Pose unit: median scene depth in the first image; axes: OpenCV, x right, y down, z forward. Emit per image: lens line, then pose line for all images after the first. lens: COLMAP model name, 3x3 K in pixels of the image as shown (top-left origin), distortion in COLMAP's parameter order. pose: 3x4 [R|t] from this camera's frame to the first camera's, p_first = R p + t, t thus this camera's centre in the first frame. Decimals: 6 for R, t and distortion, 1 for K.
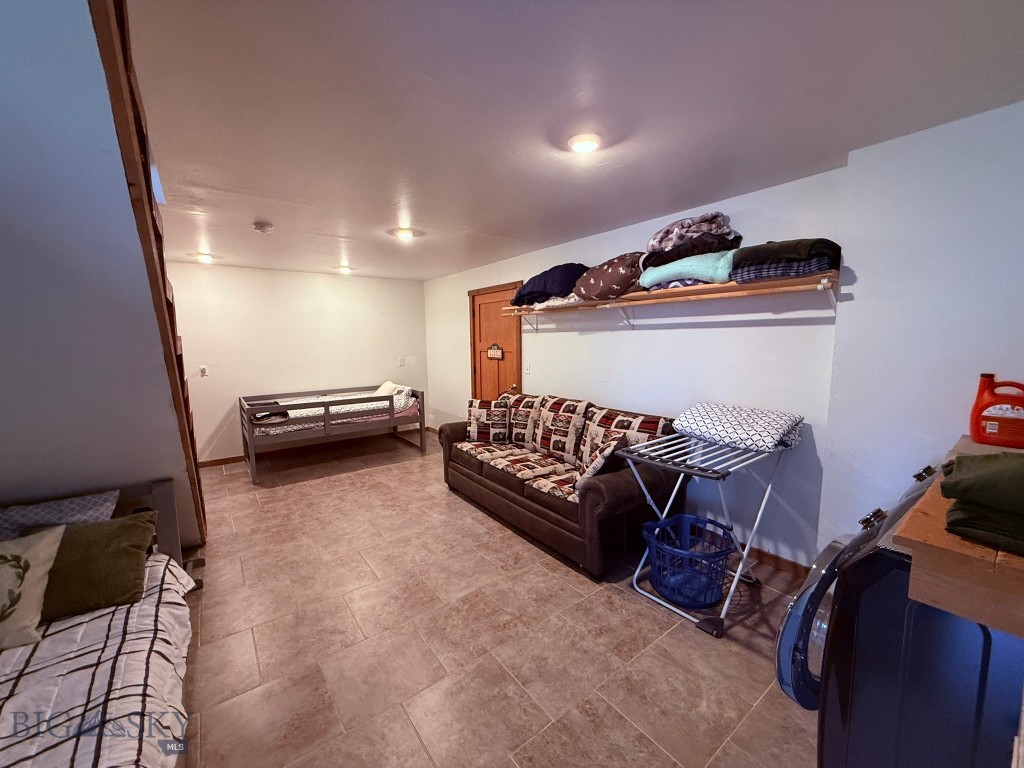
lens RADIAL K [[408.6, 0, 509.0], [0, 408.6, 384.3], [0, 0, 1]] dist [-0.000198, 0.000125]
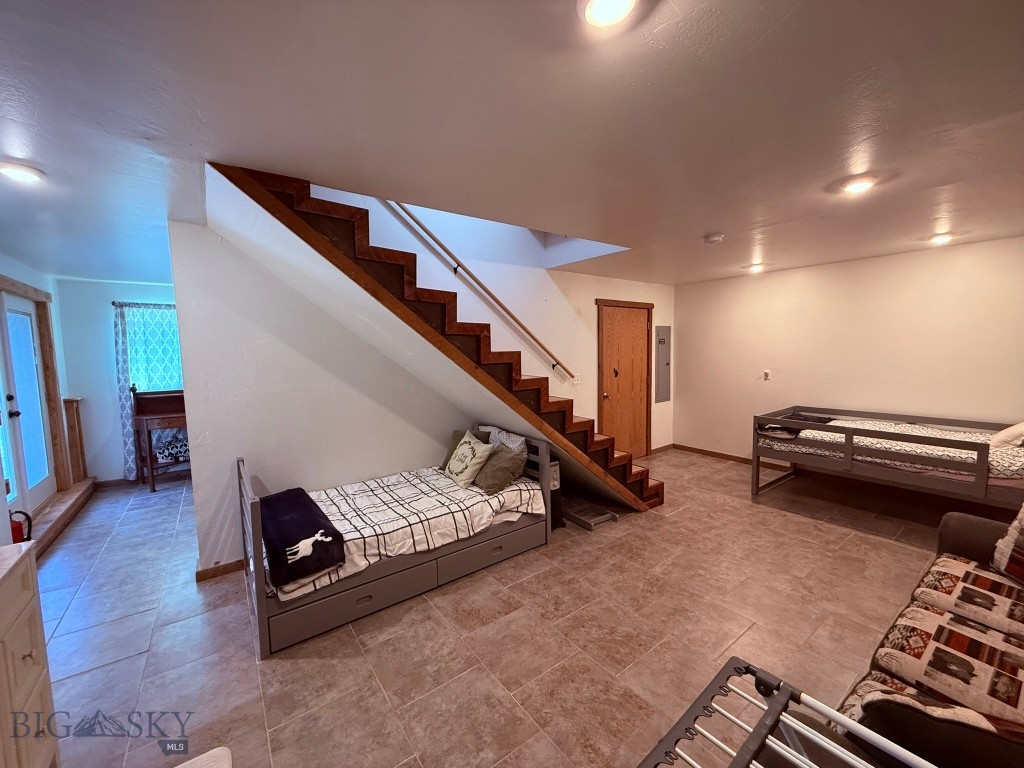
lens RADIAL K [[408.6, 0, 509.0], [0, 408.6, 384.3], [0, 0, 1]] dist [-0.000198, 0.000125]
pose [[-0.013032, 0.102191, -0.994679, 0.371047], [-0.093264, 0.990303, 0.102963, -0.068974], [0.995556, 0.094110, -0.003375, 0.446240]]
